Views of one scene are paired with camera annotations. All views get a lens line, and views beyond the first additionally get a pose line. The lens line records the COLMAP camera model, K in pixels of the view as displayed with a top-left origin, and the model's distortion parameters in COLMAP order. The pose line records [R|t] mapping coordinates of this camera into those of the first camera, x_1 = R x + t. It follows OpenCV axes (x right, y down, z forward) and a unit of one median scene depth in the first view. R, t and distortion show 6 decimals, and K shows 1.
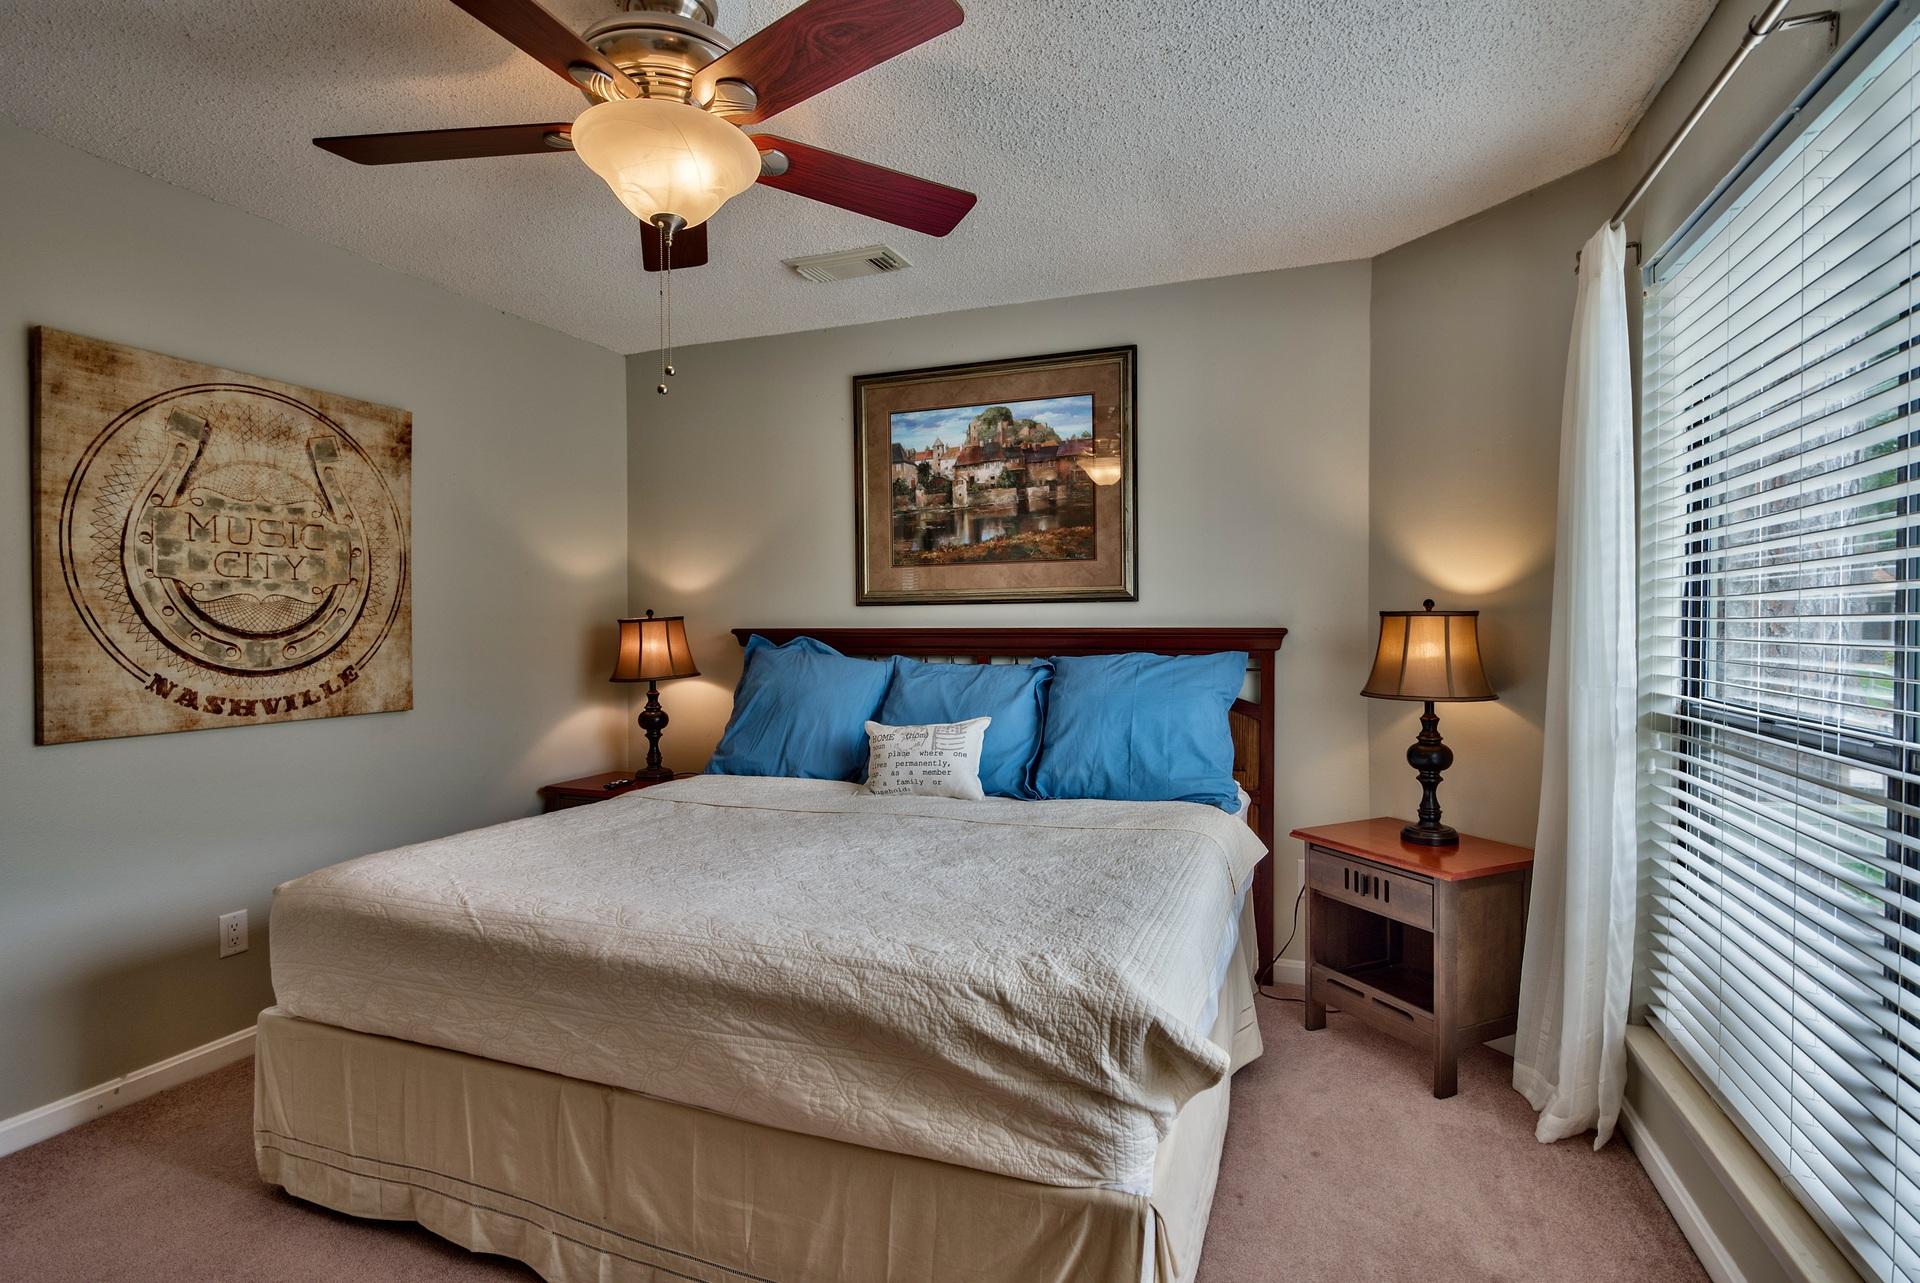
lens RADIAL K [[952.5, 0, 962.8], [0, 952.5, 623.9], [0, 0, 1]] dist [-0.000934, -0.000064]
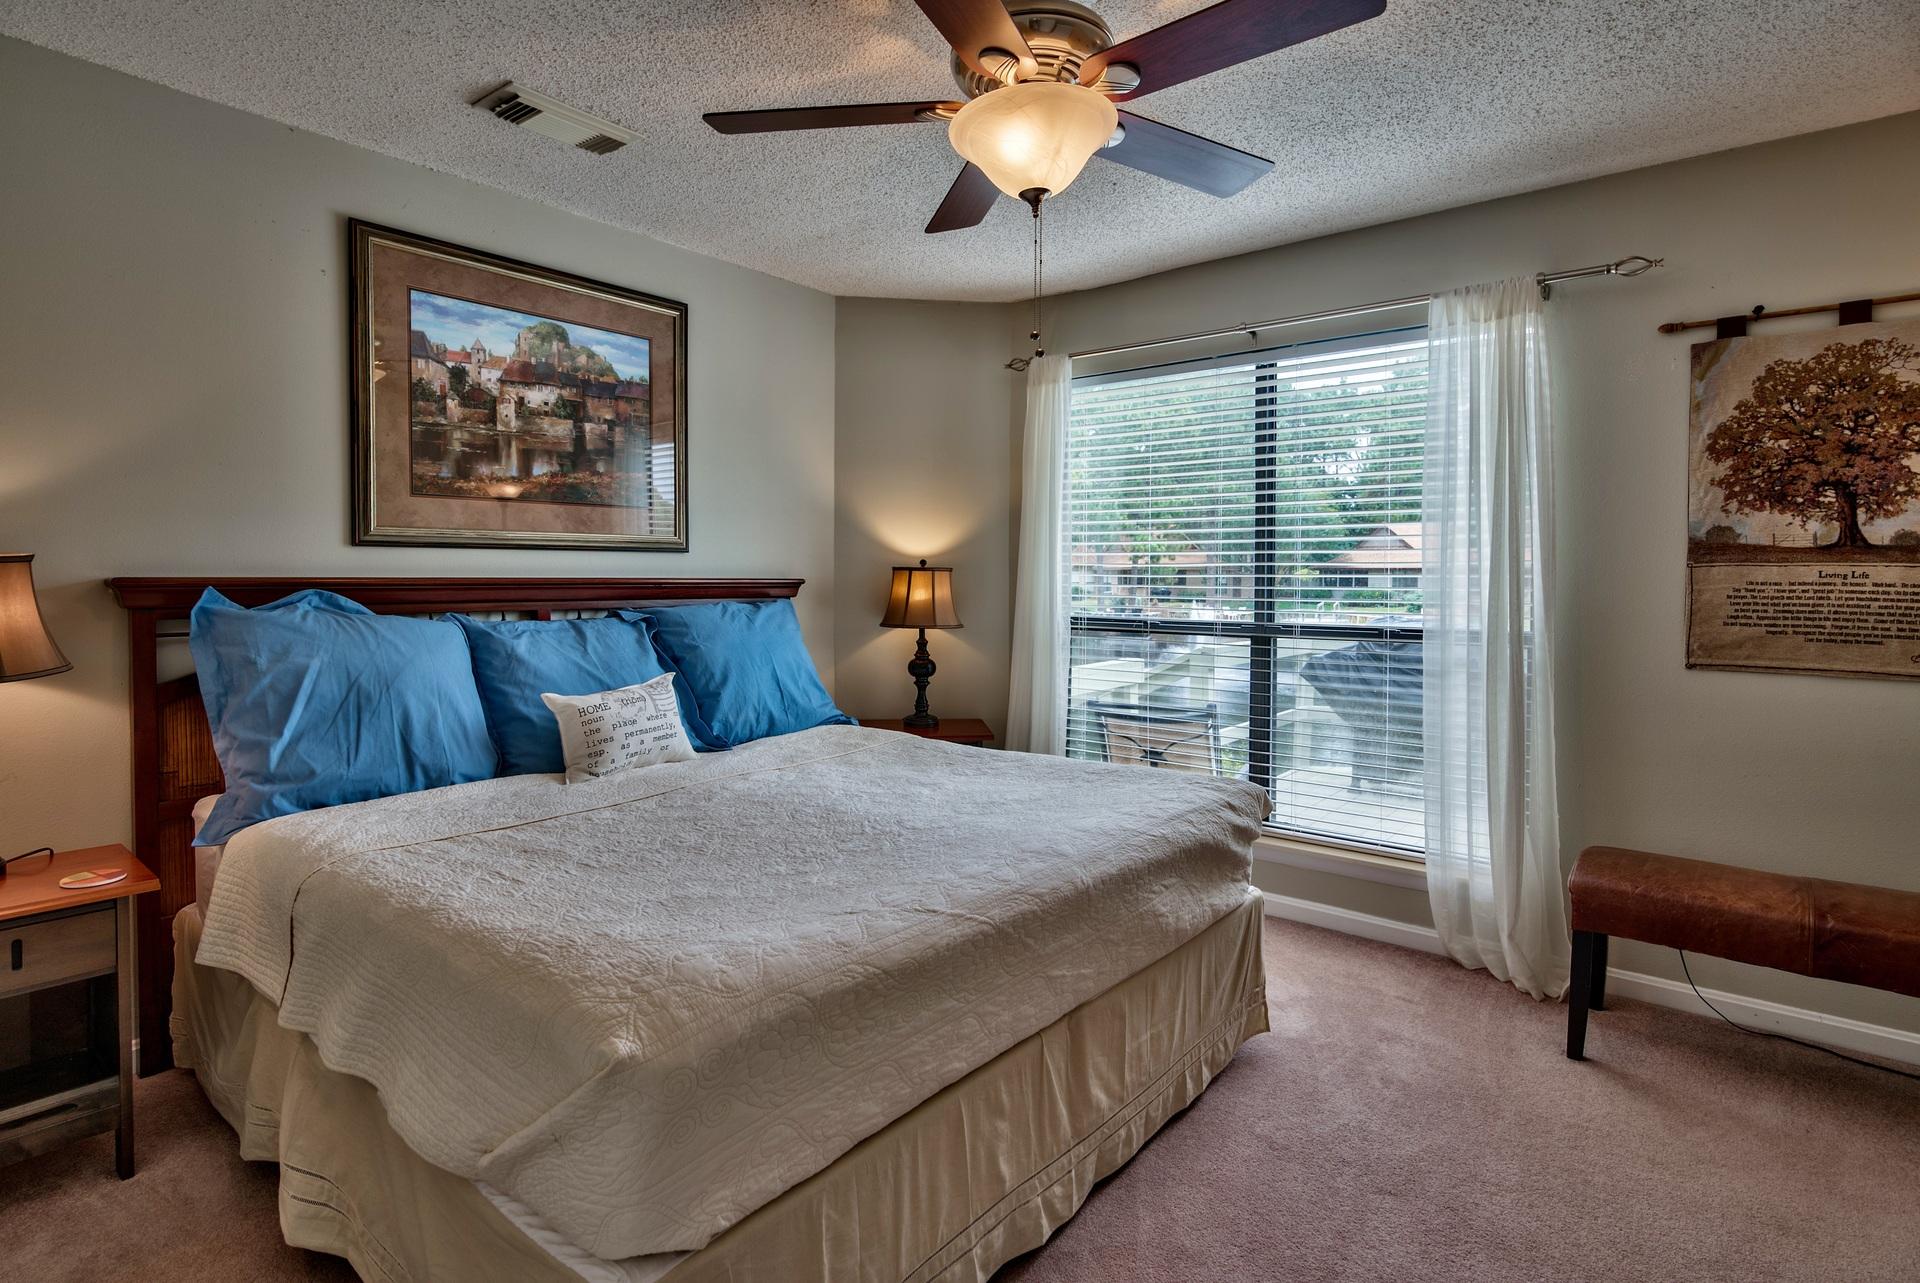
lens RADIAL K [[963.1, 0, 960.5], [0, 963.1, 571.7], [0, 0, 1]] dist [-0.000667, -0.000084]
pose [[0.315035, 0.011476, 0.949011, -1.439895], [-0.001302, 0.999931, -0.011659, 0.017237], [-0.949079, 0.002438, 0.315028, 0.793226]]
